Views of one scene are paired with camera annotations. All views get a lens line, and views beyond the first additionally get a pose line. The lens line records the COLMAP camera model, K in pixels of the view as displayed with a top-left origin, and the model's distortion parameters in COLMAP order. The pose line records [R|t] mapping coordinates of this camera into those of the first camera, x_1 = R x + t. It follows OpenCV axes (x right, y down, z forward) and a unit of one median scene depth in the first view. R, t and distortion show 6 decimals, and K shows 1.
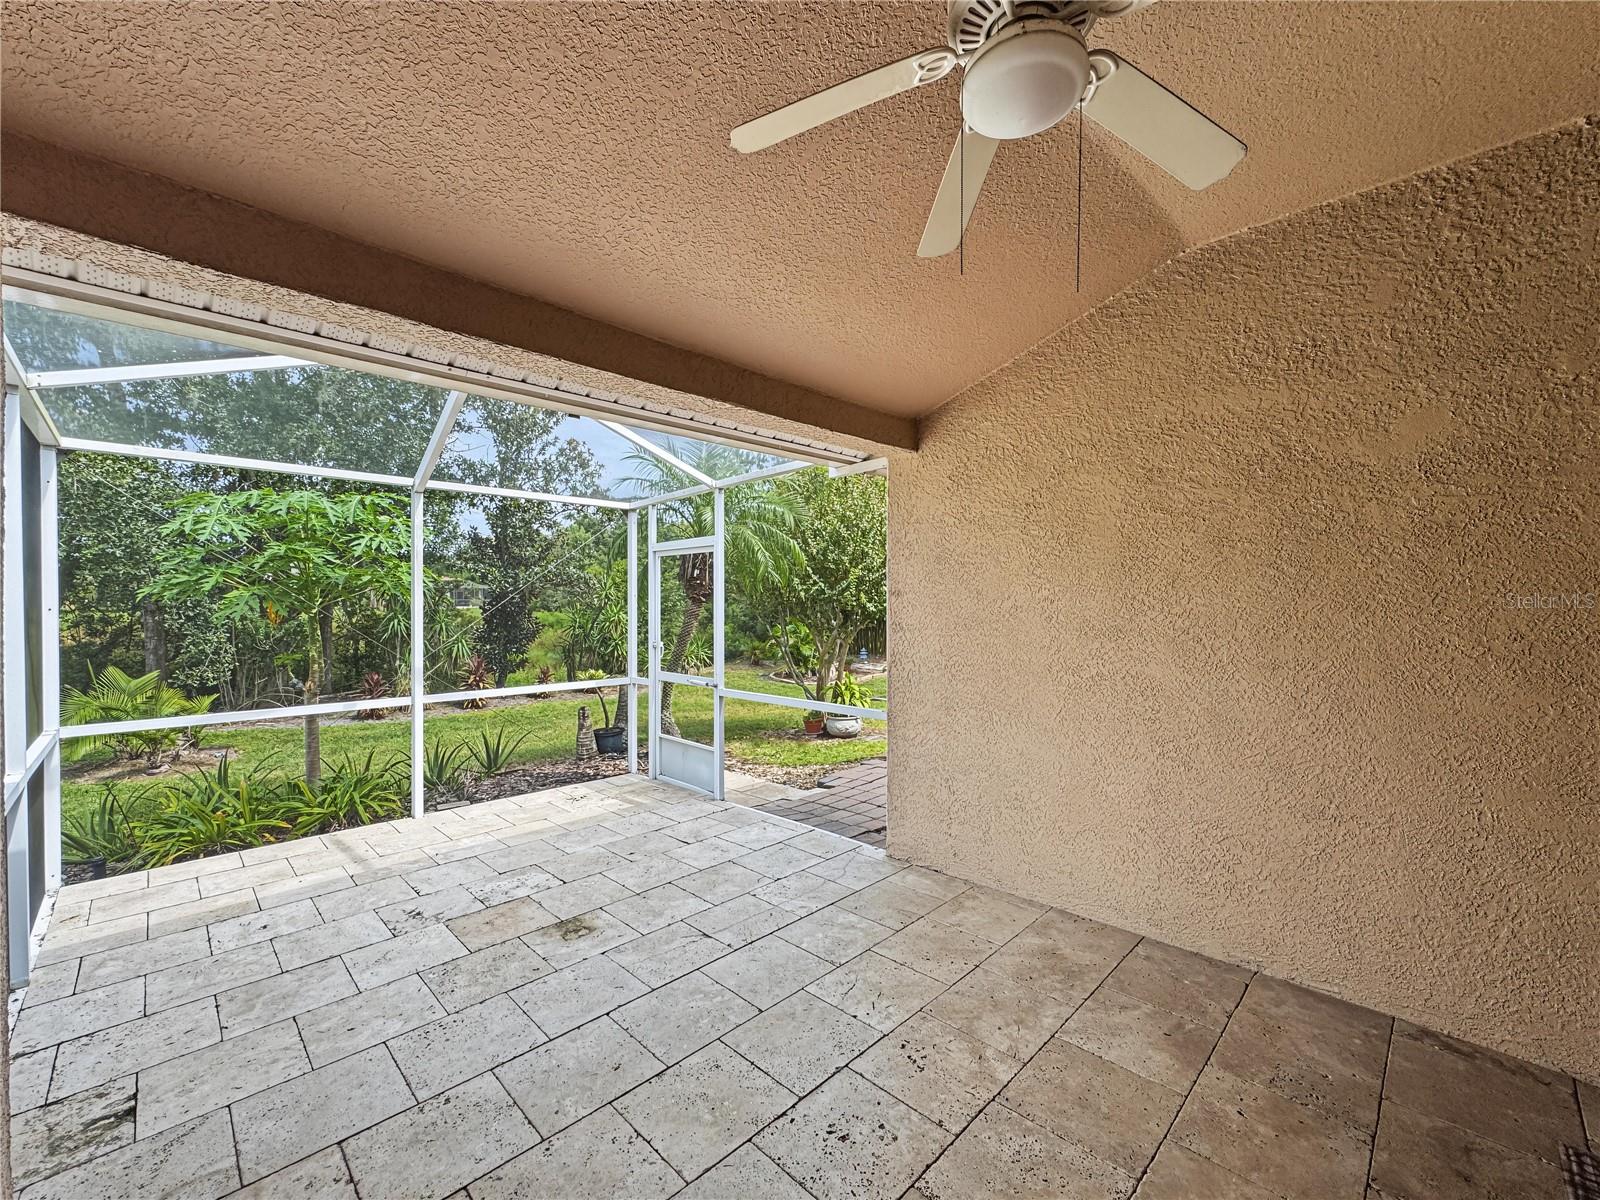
lens RADIAL K [[666.2, 0, 800.7], [0, 666.2, 617.9], [0, 0, 1]] dist [0.000523, 0.000251]
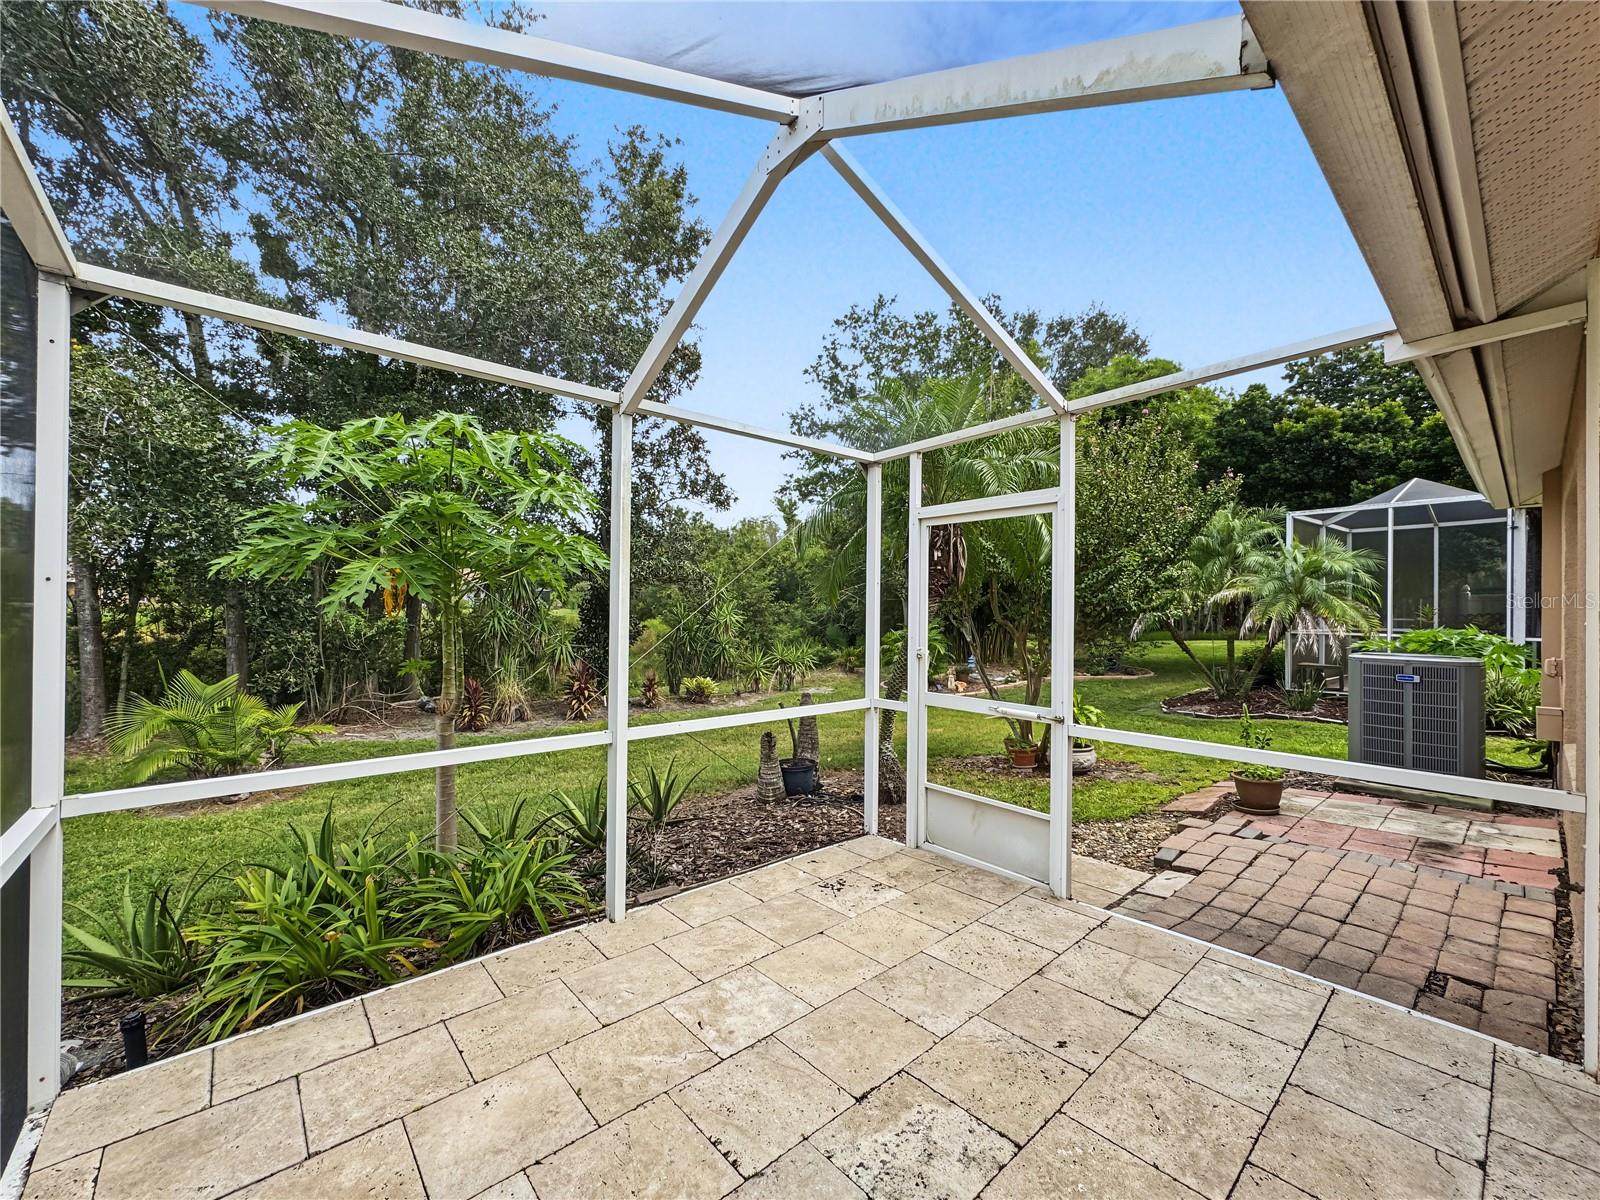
lens RADIAL K [[649.8, 0, 799.0], [0, 649.8, 614.3], [0, 0, 1]] dist [-0.000815, -0.000374]
pose [[0.998346, 0.009689, -0.056662, -0.344855], [-0.010414, 0.999867, -0.012522, 0.010551], [0.056533, 0.013092, 0.998315, 0.358140]]
